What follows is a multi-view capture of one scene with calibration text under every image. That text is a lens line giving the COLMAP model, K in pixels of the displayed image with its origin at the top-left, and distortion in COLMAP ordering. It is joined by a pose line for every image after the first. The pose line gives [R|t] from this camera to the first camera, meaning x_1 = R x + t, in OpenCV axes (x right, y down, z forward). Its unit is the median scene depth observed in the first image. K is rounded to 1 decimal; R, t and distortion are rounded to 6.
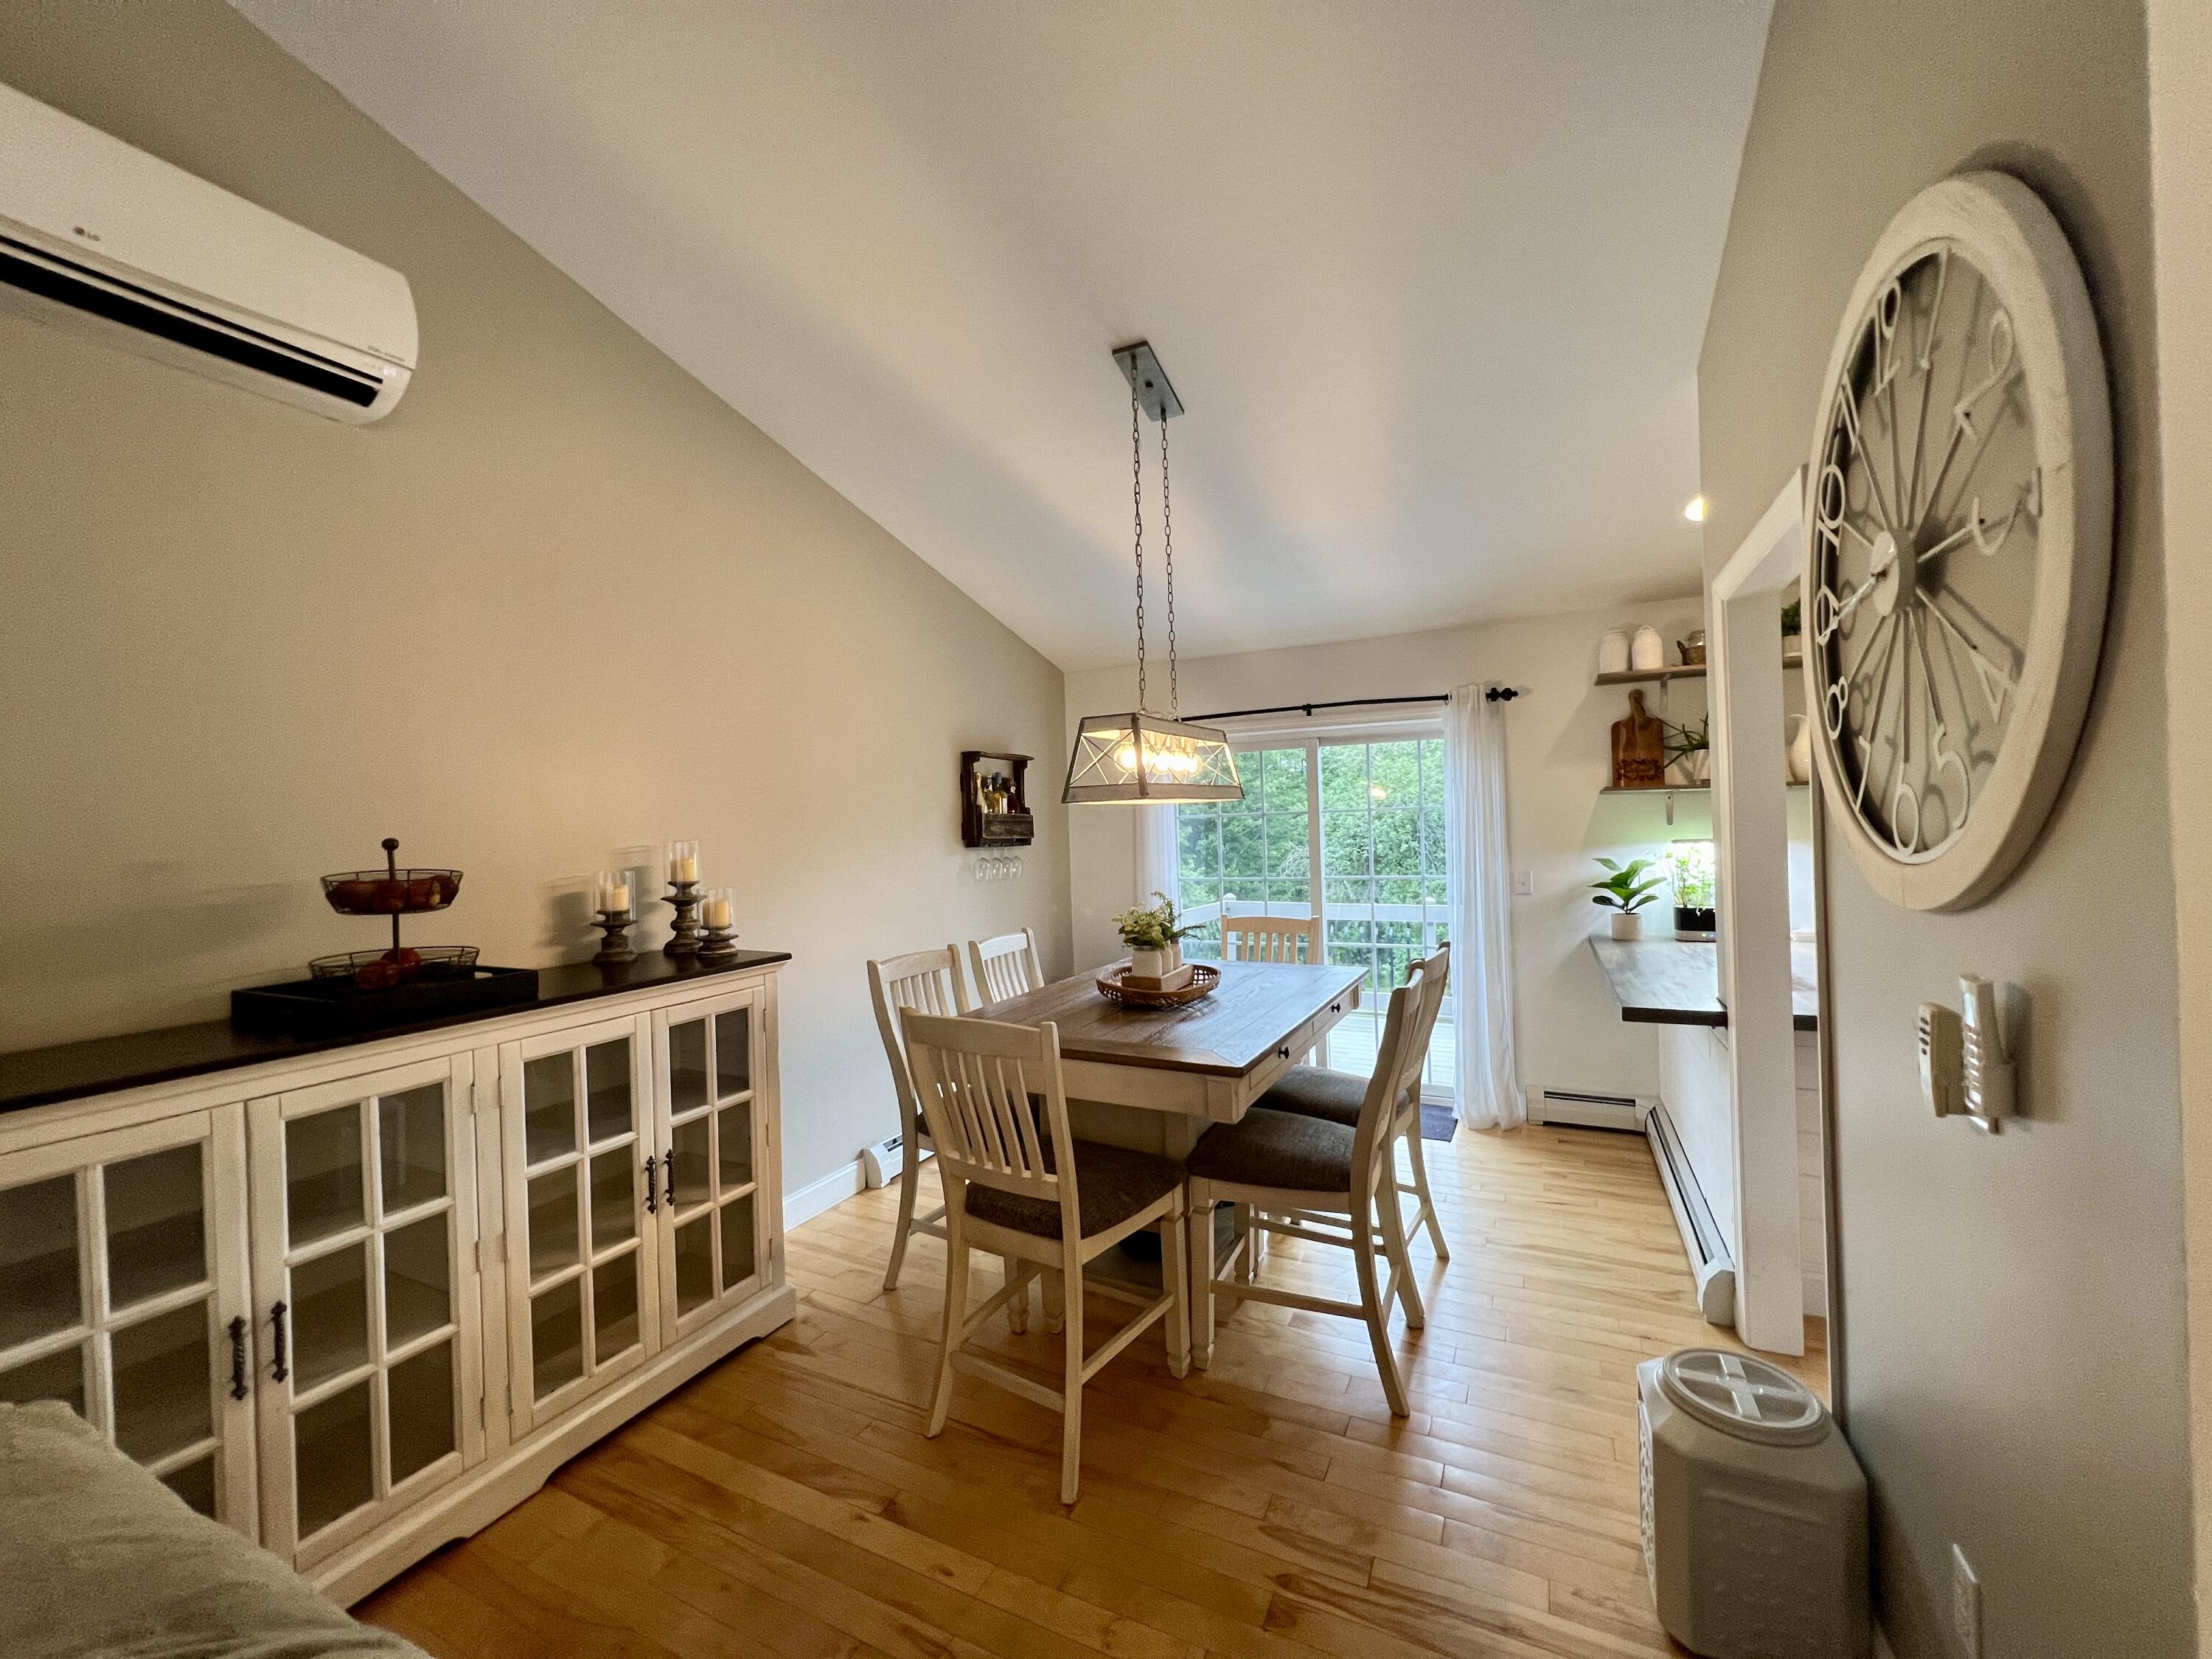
lens RADIAL K [[889.4, 0, 1100.9], [0, 889.4, 824.5], [0, 0, 1]] dist [0.002052, 0.000157]
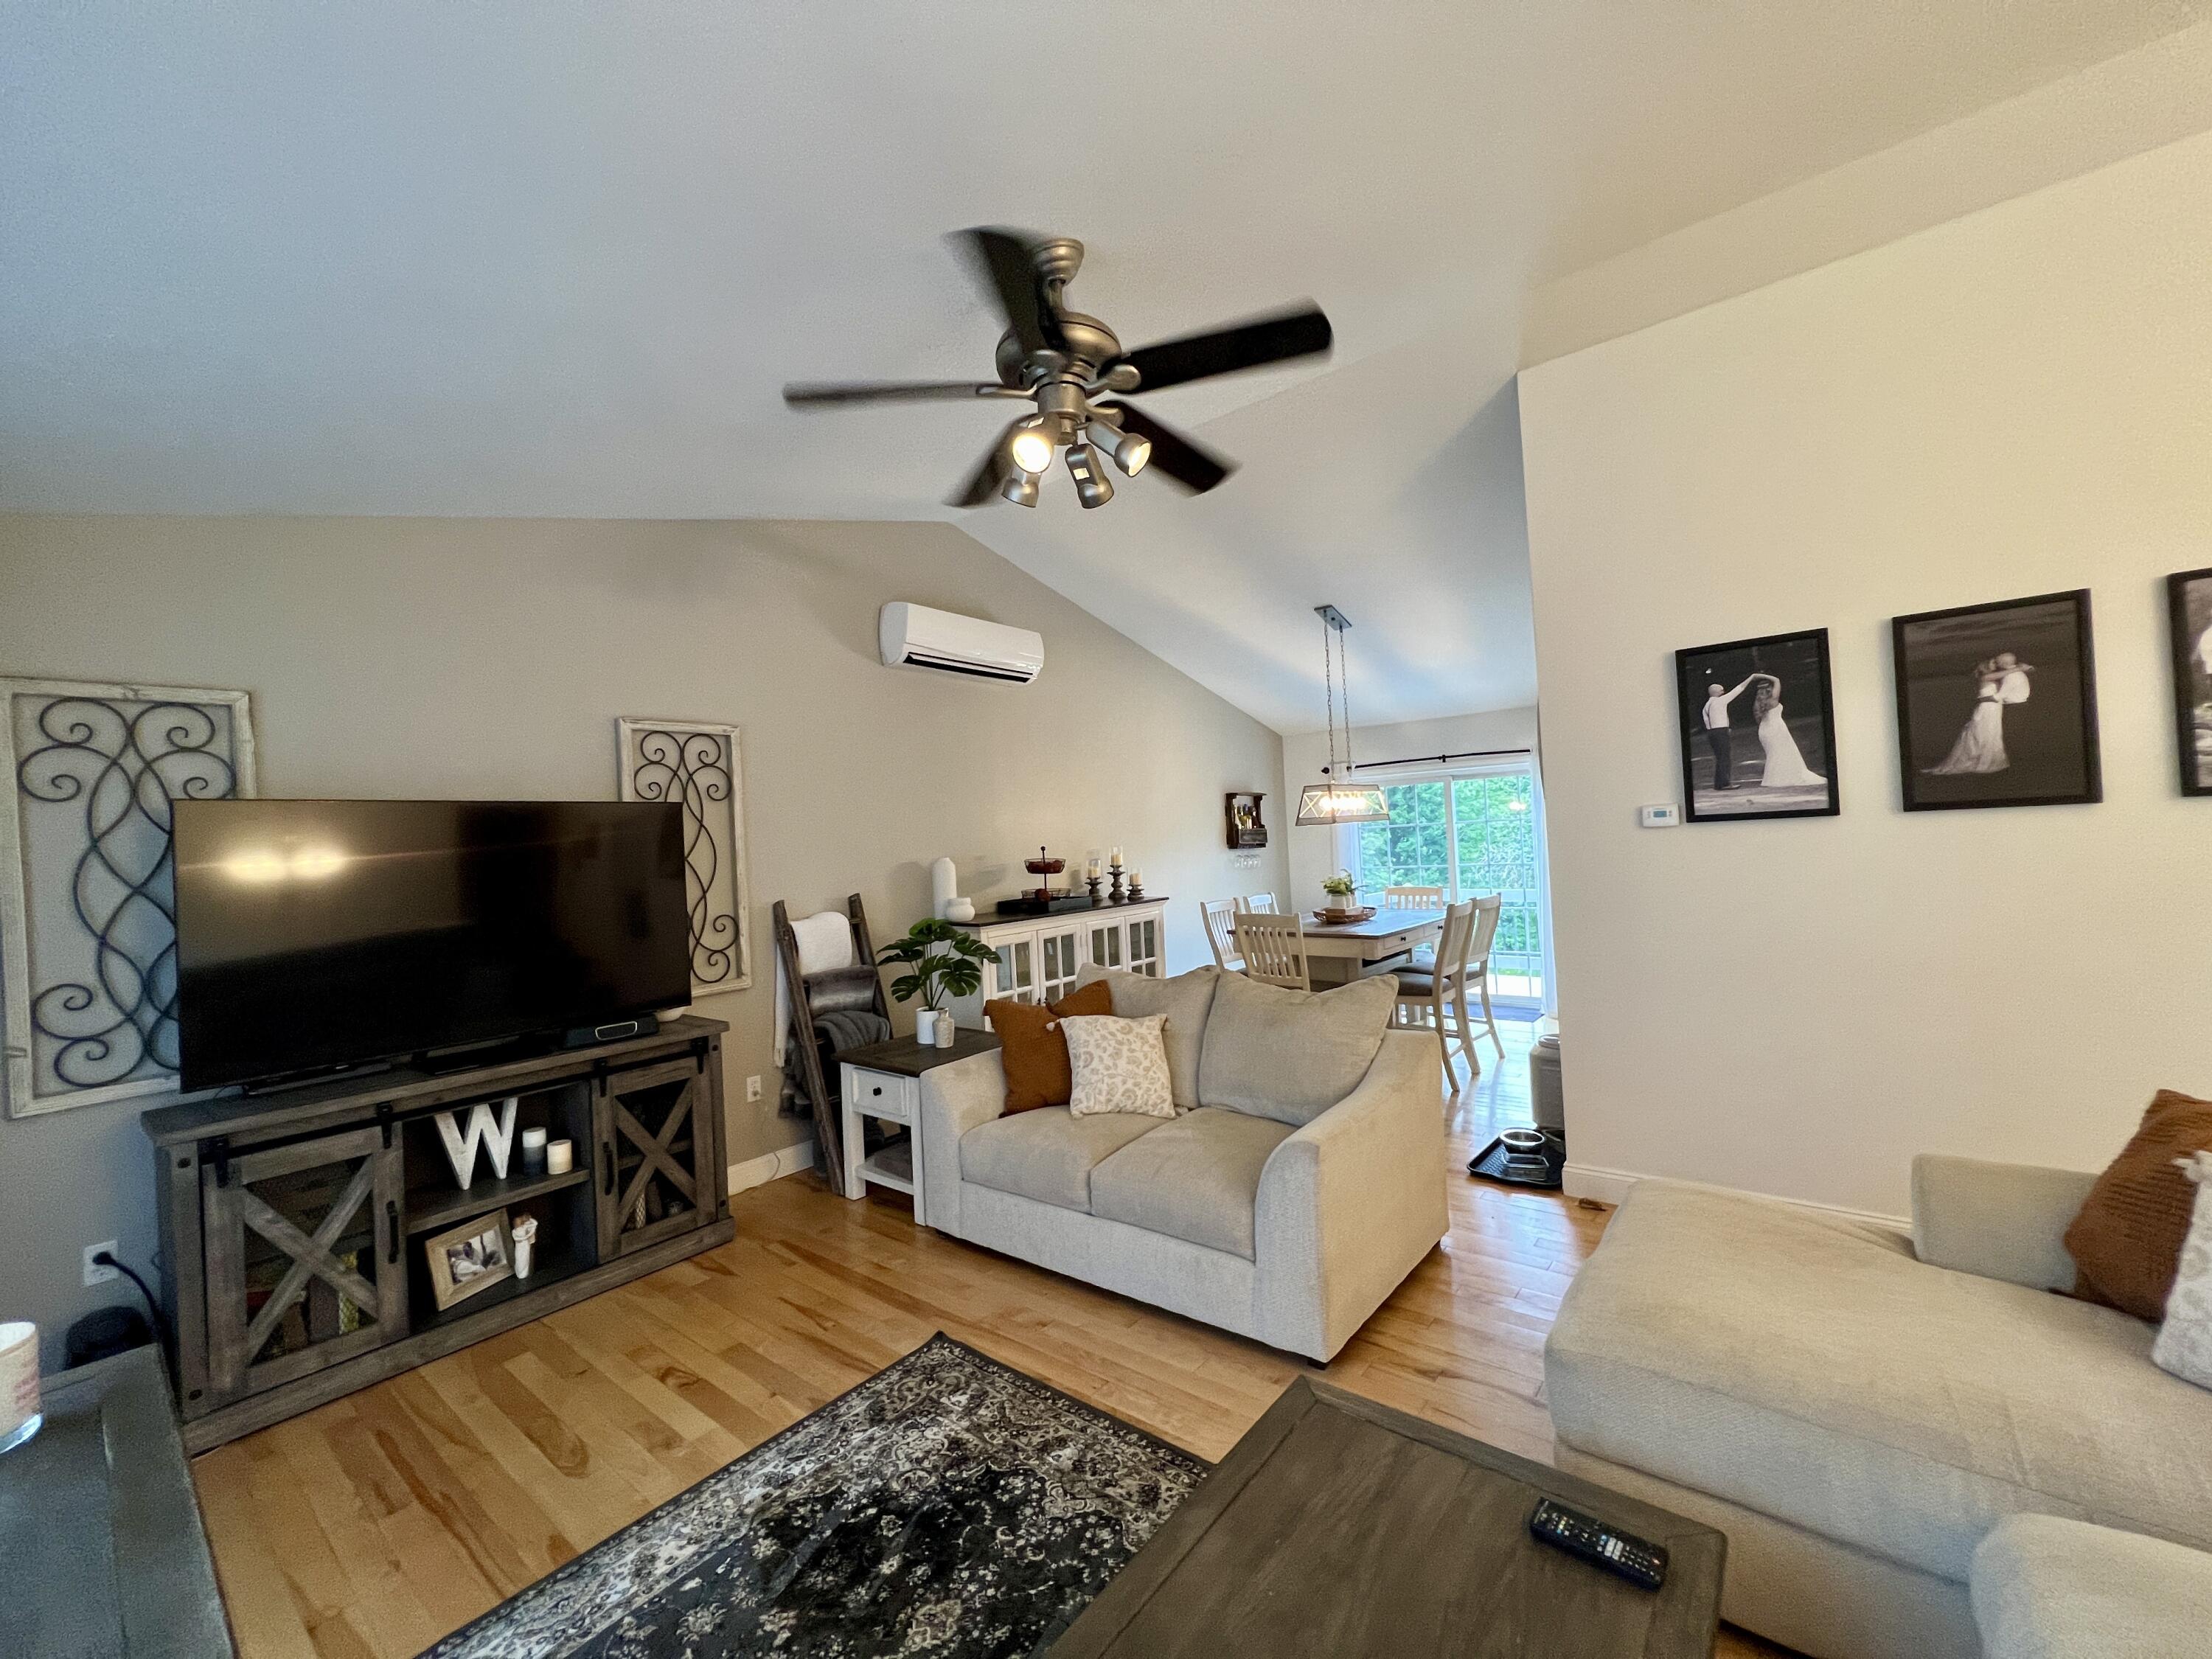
lens RADIAL K [[889.4, 0, 1087.8], [0, 889.4, 821.6], [0, 0, 1]] dist [0.002052, 0.000157]
pose [[0.973136, -0.021715, -0.229203, -0.035486], [0.019211, 0.999729, -0.013150, -0.014536], [0.229426, 0.008394, 0.973290, -1.101306]]
